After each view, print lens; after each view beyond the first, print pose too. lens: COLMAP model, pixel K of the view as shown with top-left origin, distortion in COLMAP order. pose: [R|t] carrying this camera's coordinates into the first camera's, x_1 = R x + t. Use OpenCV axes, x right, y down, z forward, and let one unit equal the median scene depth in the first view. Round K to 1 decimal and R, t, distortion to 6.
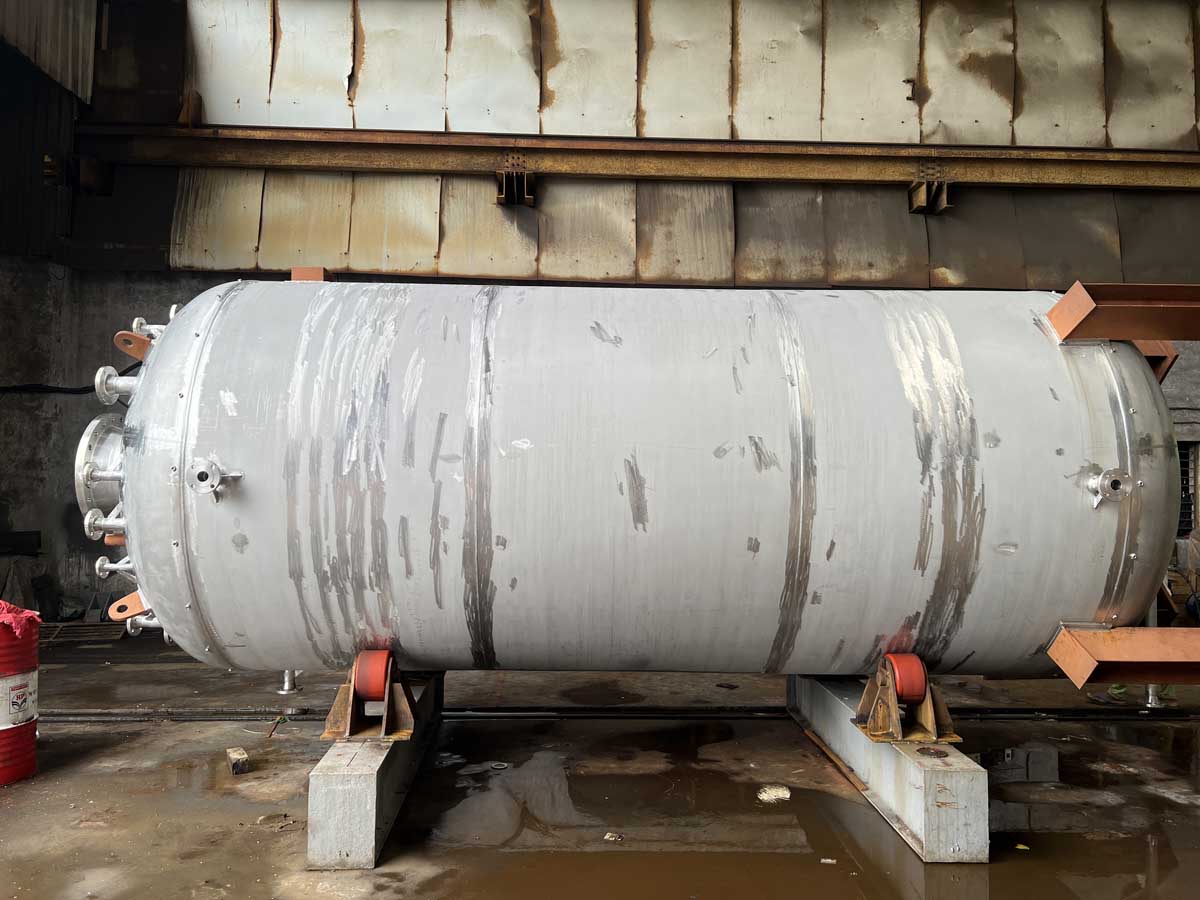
lens RADIAL K [[911.0, 0, 600.0], [0, 911.0, 450.0], [0, 0, 1]] dist [0.056005, -0.072036]
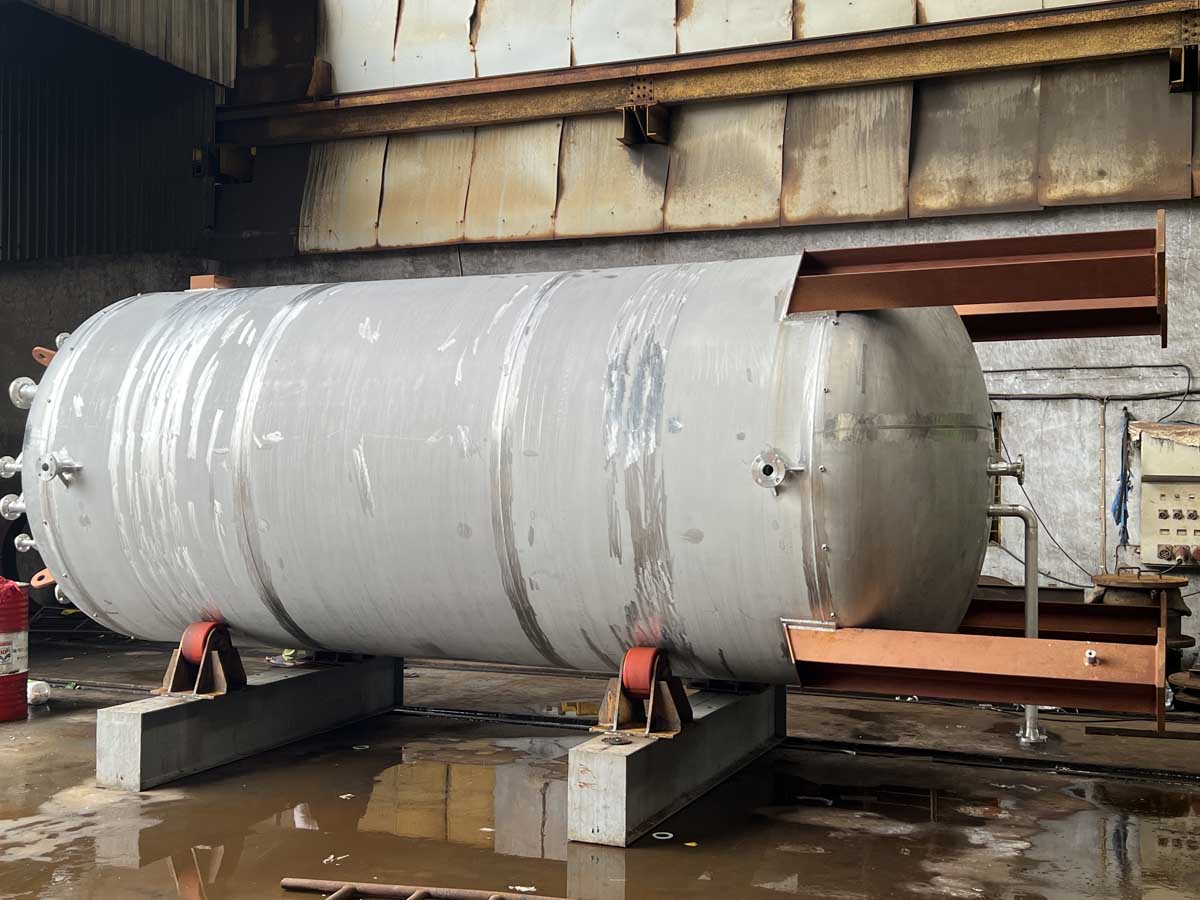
lens RADIAL K [[1313.1, 0, 600.0], [0, 1313.1, 450.0], [0, 0, 1]] dist [0.134706, -0.356793]
pose [[0.910330, -0.011567, -0.413722, 0.368983], [0.016045, 0.999844, 0.007350, 0.001614], [0.413573, -0.013329, 0.910373, -0.118249]]
